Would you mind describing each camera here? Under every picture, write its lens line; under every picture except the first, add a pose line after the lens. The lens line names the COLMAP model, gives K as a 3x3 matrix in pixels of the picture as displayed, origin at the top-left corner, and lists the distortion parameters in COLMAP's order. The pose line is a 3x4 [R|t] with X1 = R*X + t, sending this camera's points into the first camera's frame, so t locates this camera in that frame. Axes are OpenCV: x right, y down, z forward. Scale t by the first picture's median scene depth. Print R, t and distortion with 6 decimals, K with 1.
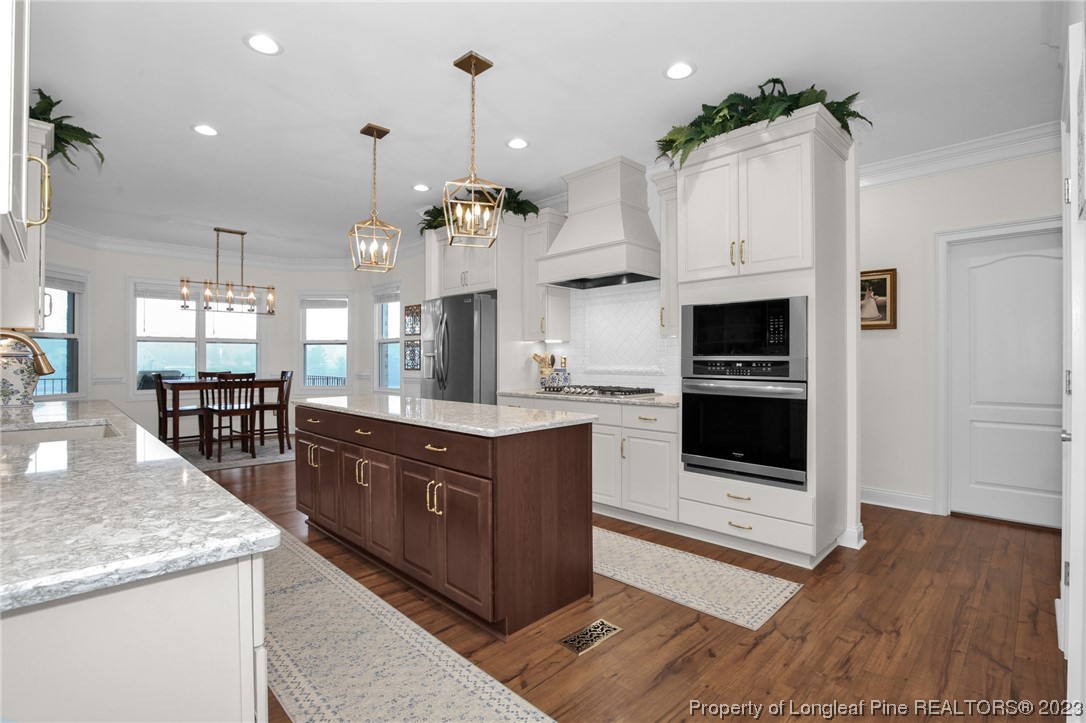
lens RADIAL K [[512.6, 0, 538.8], [0, 512.6, 356.8], [0, 0, 1]] dist [-0.030049, 0.000770]
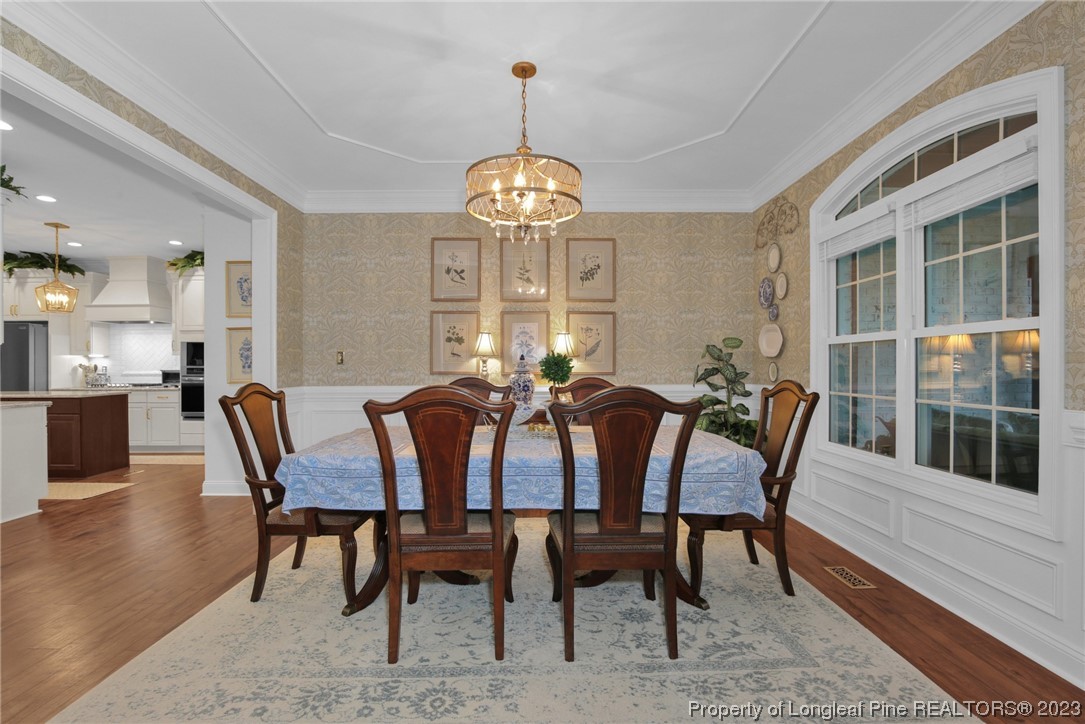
lens RADIAL K [[505.0, 0, 535.0], [0, 505.0, 361.9], [0, 0, 1]] dist [-0.019459, 0.000097]
pose [[0.703548, -0.003703, 0.710638, -0.108410], [0.001731, 0.999992, 0.003498, -0.015037], [-0.710646, -0.001231, 0.703549, -1.019974]]
